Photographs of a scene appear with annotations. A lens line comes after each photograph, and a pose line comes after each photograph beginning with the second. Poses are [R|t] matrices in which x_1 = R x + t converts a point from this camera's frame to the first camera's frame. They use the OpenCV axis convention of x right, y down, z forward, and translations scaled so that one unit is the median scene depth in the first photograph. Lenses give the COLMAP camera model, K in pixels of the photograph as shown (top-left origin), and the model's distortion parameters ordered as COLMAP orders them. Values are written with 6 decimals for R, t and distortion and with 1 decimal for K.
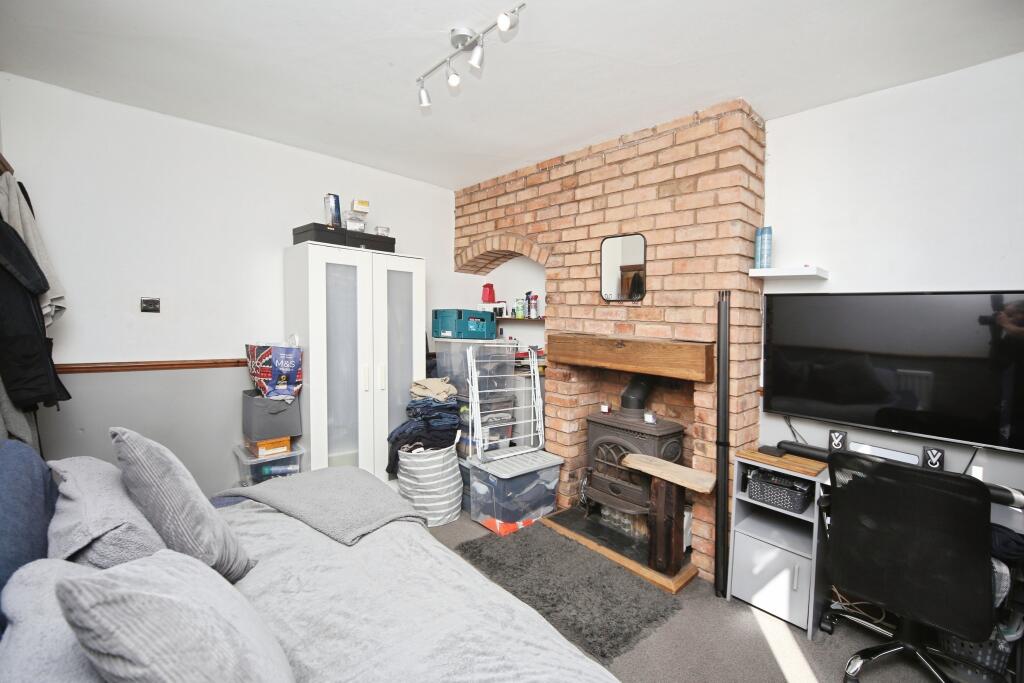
lens RADIAL K [[434.0, 0, 514.8], [0, 434.0, 327.5], [0, 0, 1]] dist [-0.017231, 0.000339]
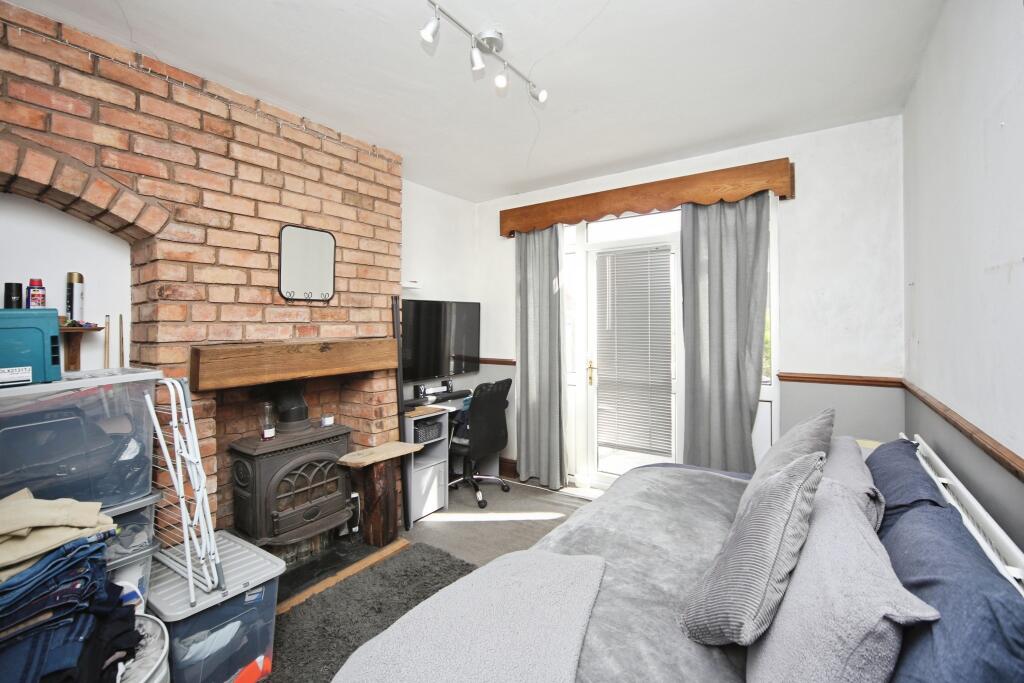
lens RADIAL K [[434.0, 0, 514.8], [0, 434.0, 327.5], [0, 0, 1]] dist [-0.017231, 0.000339]
pose [[-0.221512, -0.018993, 0.974973, -0.702387], [0.055215, 0.997962, 0.031985, -0.009553], [-0.973593, 0.060918, -0.220012, 0.759842]]
